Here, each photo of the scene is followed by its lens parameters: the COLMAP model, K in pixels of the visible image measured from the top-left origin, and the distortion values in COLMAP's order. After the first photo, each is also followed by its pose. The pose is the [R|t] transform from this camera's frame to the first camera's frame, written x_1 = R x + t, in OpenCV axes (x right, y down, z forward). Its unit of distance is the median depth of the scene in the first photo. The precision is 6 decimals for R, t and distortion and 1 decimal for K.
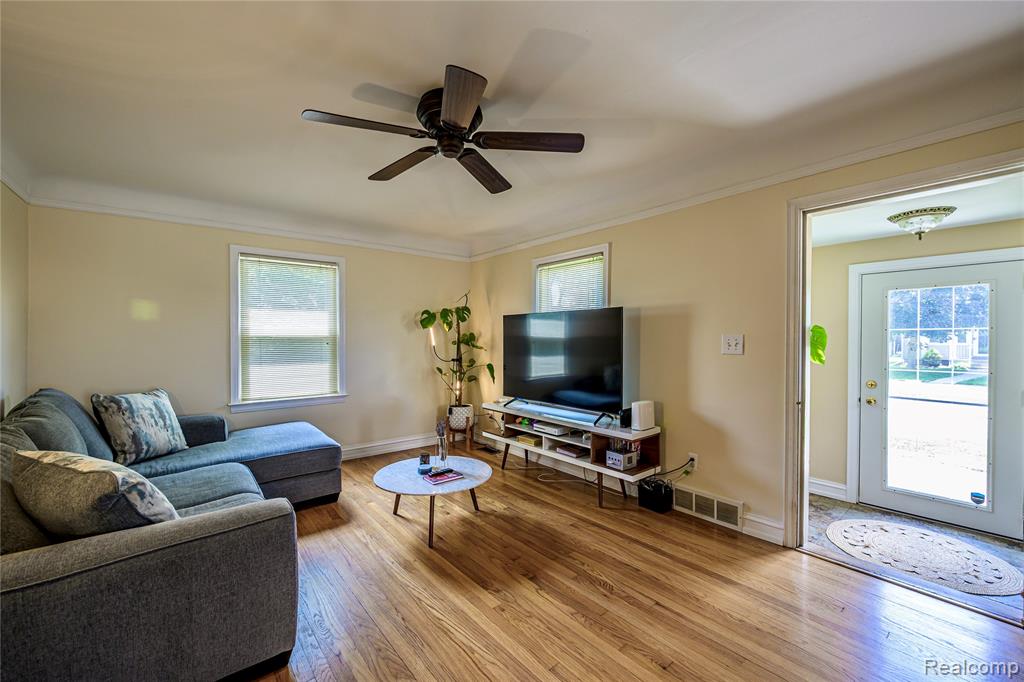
lens RADIAL K [[416.2, 0, 514.1], [0, 416.2, 341.3], [0, 0, 1]] dist [-0.000588, 0.000318]
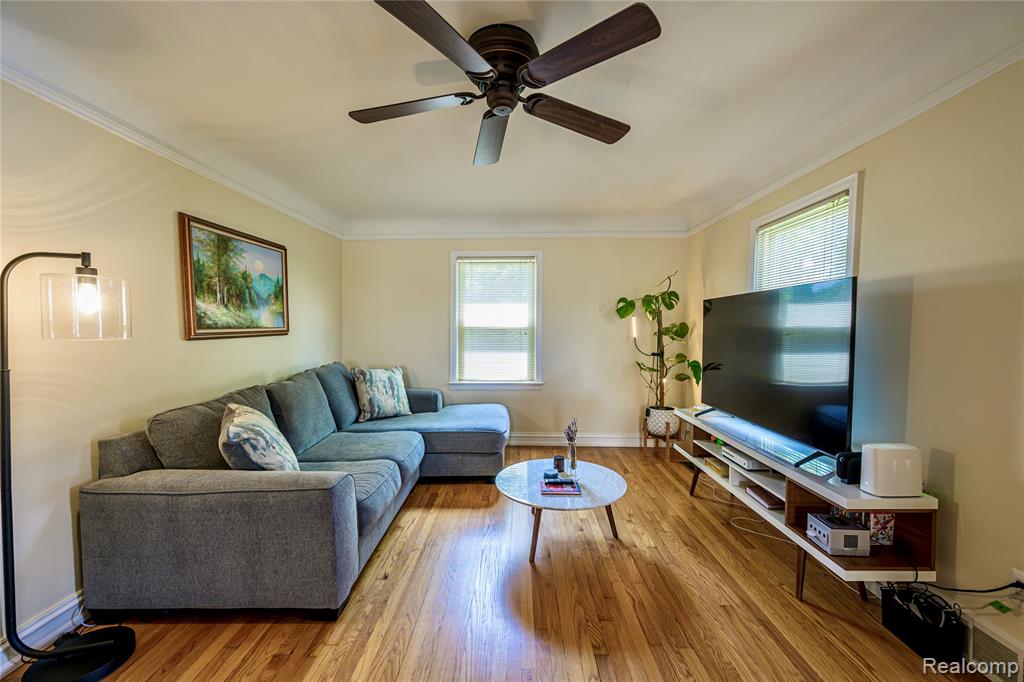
lens RADIAL K [[404.9, 0, 510.6], [0, 404.9, 342.8], [0, 0, 1]] dist [-0.000109, 0.000008]
pose [[0.759618, 0.025682, -0.649862, 0.272177], [-0.005652, 0.999443, 0.032890, -0.007147], [0.650344, -0.021311, 0.759341, 0.263811]]
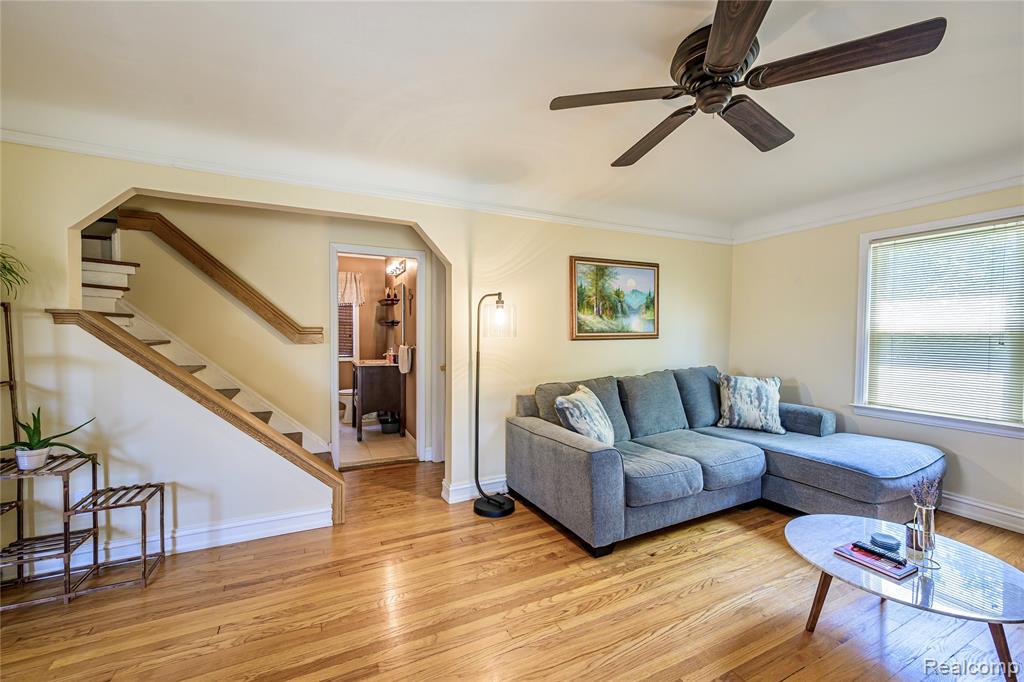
lens RADIAL K [[416.2, 0, 514.1], [0, 416.2, 341.3], [0, 0, 1]] dist [-0.000588, 0.000318]
pose [[-0.220243, 0.021654, -0.975205, 0.497369], [-0.012880, 0.999602, 0.025104, -0.008214], [0.975360, 0.018089, -0.219877, 0.551953]]
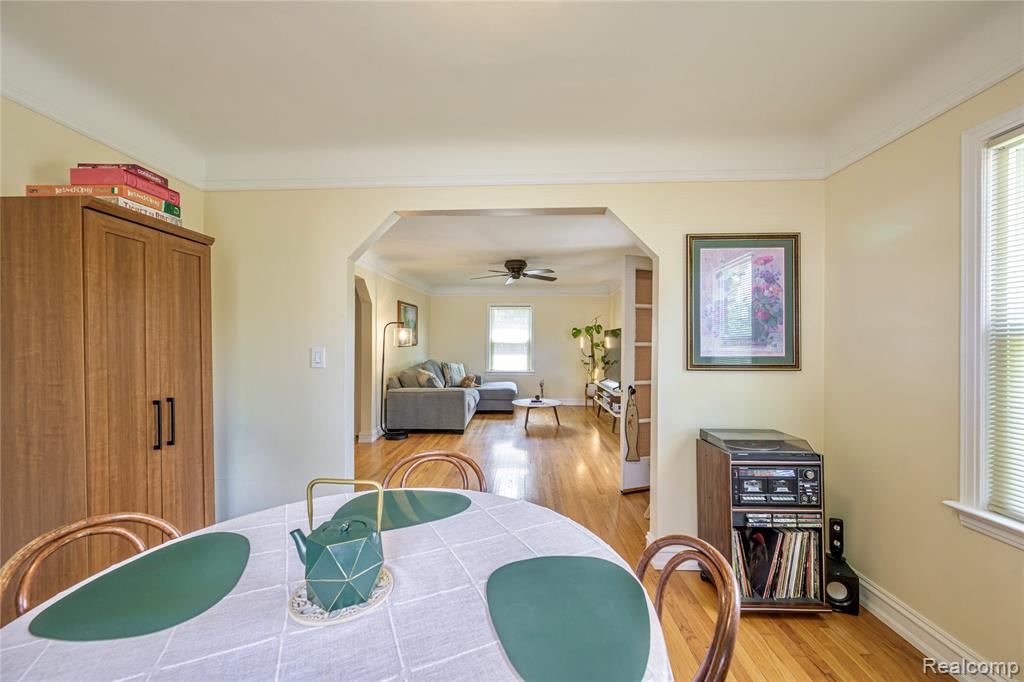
lens RADIAL K [[398.3, 0, 508.7], [0, 398.3, 341.9], [0, 0, 1]] dist [-0.000815, 0.000388]
pose [[0.744716, 0.003673, -0.667371, 1.101645], [-0.009690, 0.999939, -0.005309, -0.003678], [0.667311, 0.010421, 0.744707, -0.708090]]
